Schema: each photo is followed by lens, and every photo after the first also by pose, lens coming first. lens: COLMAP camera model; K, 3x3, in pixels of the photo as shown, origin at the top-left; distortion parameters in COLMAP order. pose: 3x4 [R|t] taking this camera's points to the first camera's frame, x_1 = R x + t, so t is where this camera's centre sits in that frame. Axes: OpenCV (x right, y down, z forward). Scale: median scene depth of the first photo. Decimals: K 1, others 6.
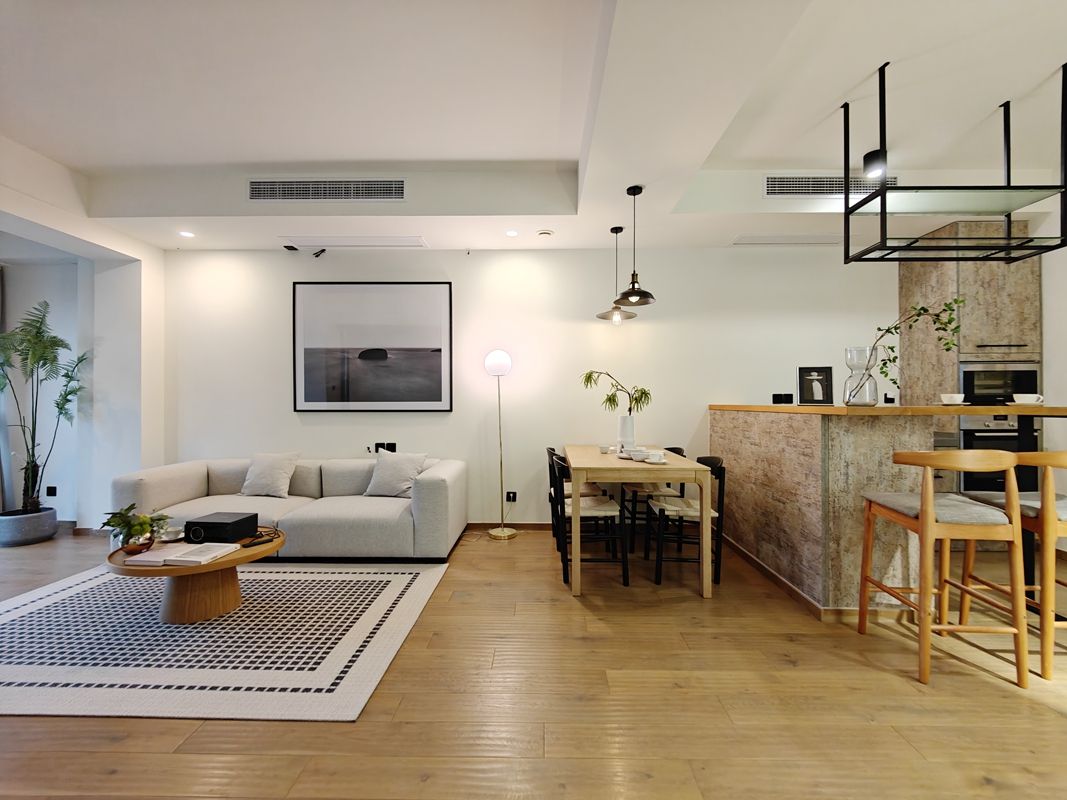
lens RADIAL K [[469.9, 0, 533.5], [0, 469.9, 399.3], [0, 0, 1]] dist [0.001380, -0.003573]
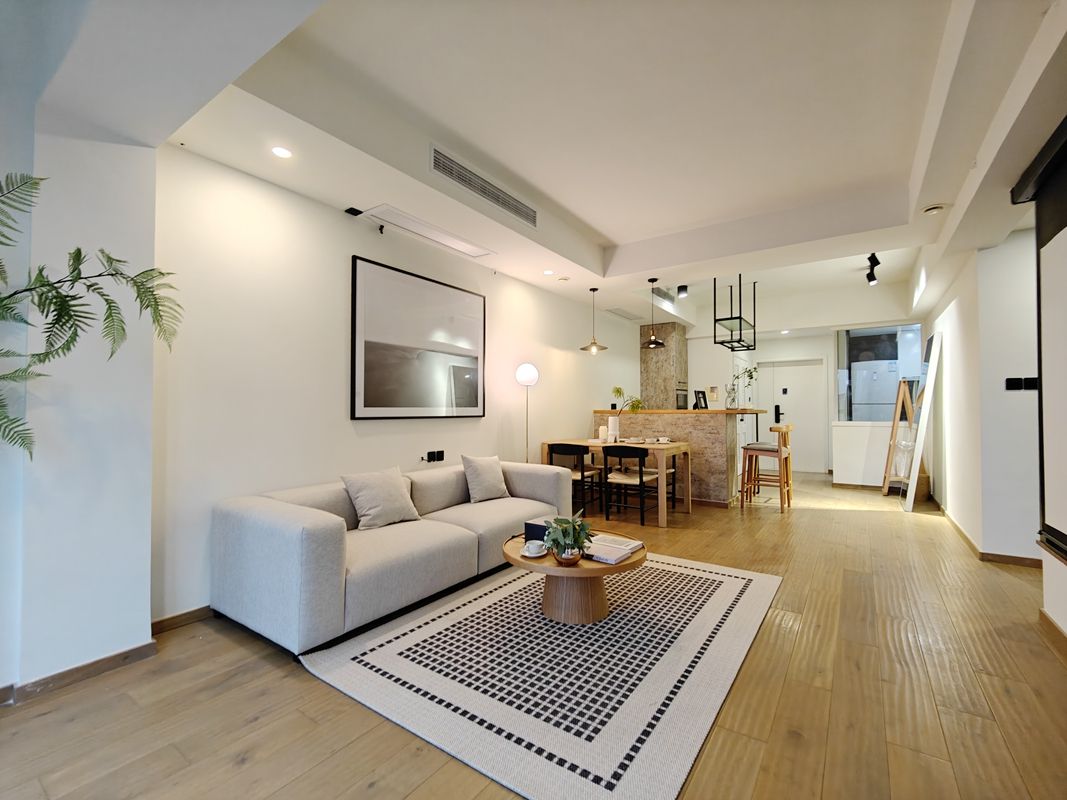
lens RADIAL K [[469.9, 0, 528.9], [0, 469.9, 402.9], [0, 0, 1]] dist [0.001380, -0.003573]
pose [[0.556490, 0.011700, 0.830772, -1.250377], [-0.003016, 0.999923, -0.012062, 0.008502], [-0.830849, 0.004207, 0.556482, 0.398429]]
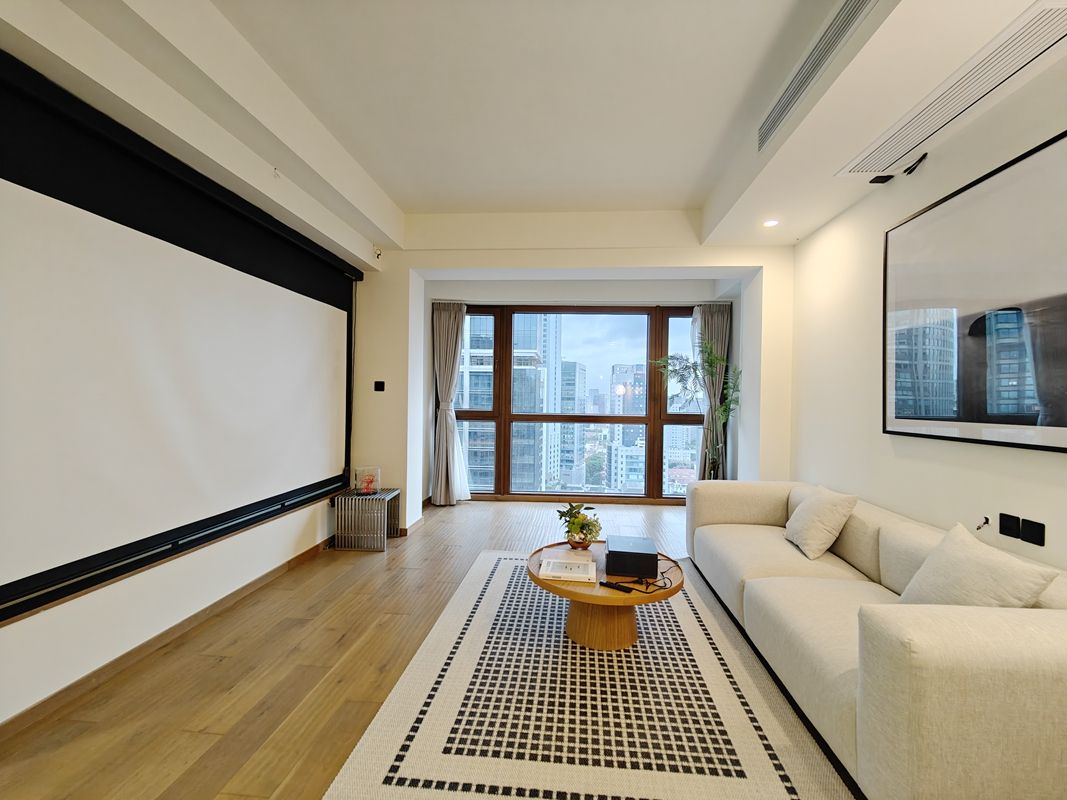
lens RADIAL K [[469.9, 0, 538.0], [0, 469.9, 399.0], [0, 0, 1]] dist [0.001380, -0.003573]
pose [[-0.057850, -0.002165, -0.998323, 0.192111], [-0.014139, 0.999899, -0.001349, -0.015656], [0.998225, 0.014037, -0.057875, 0.713307]]
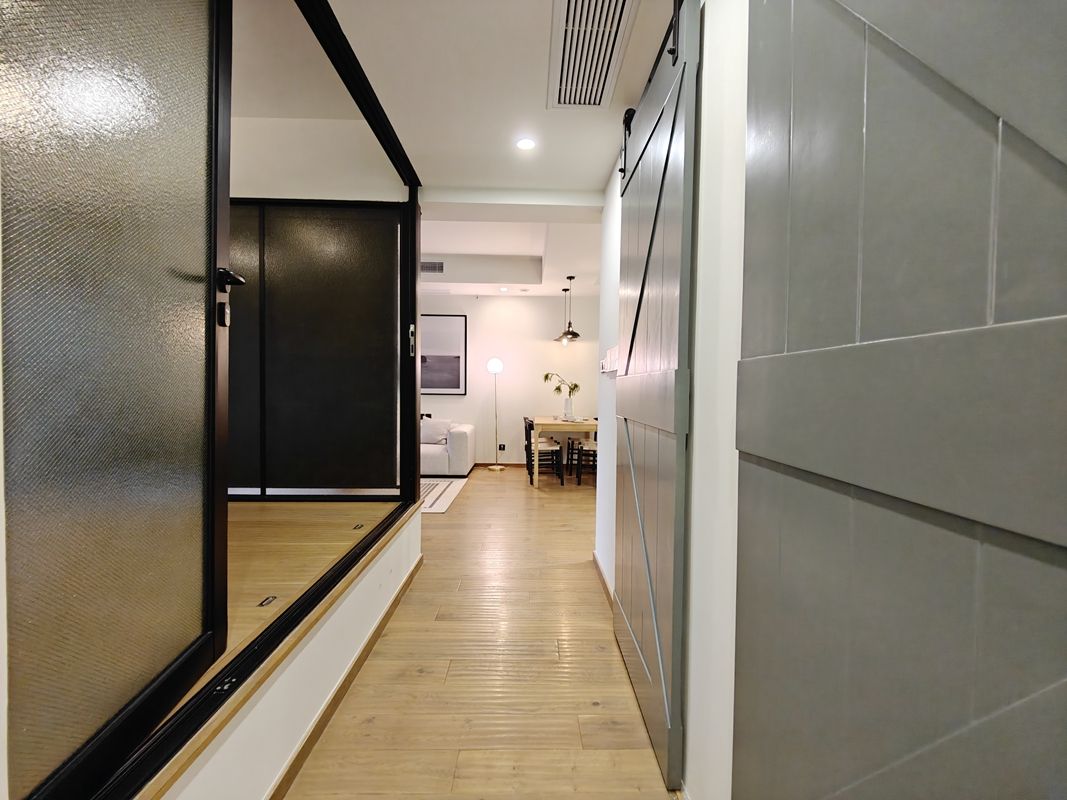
lens RADIAL K [[469.9, 0, 530.7], [0, 469.9, 399.6], [0, 0, 1]] dist [0.001380, -0.003573]
pose [[0.999611, 0.011224, 0.025515, 0.011706], [-0.011950, 0.999523, 0.028468, -0.008500], [-0.025183, -0.028762, 0.999269, -0.793354]]
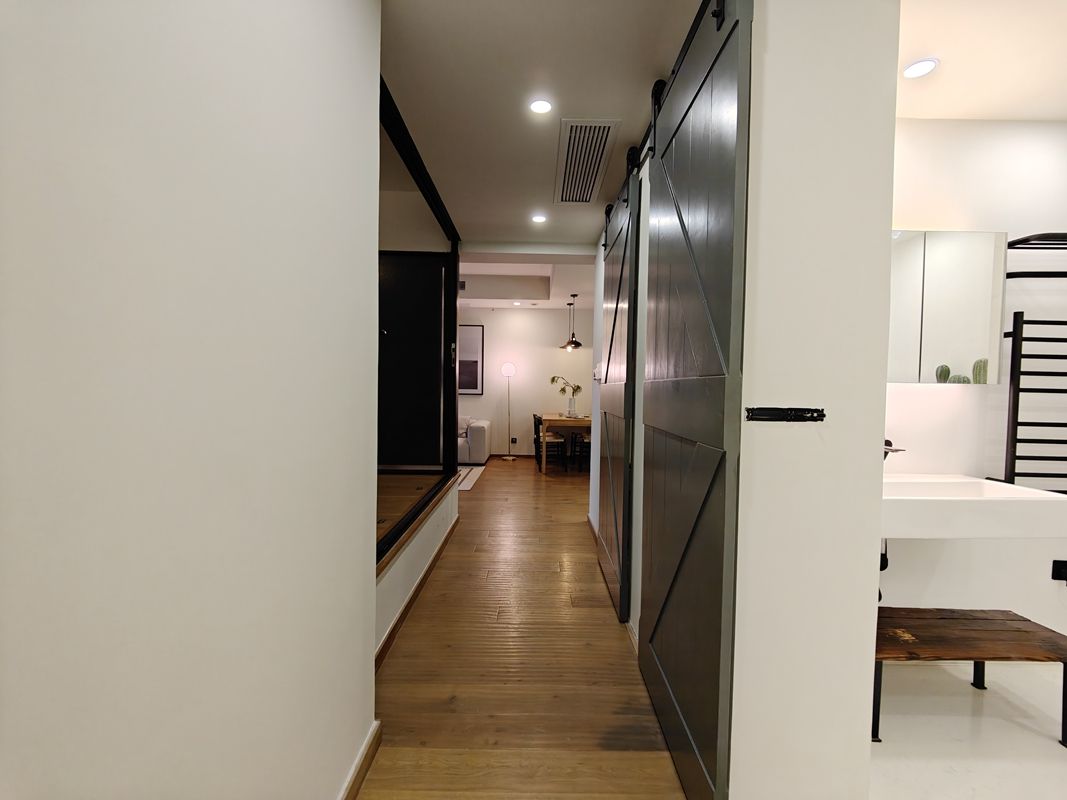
lens RADIAL K [[469.9, 0, 532.6], [0, 469.9, 398.5], [0, 0, 1]] dist [0.001380, -0.003573]
pose [[0.999762, 0.016077, 0.014733, -0.004022], [-0.016483, 0.999476, 0.027858, -0.017664], [-0.014278, -0.028094, 0.999503, -1.087743]]
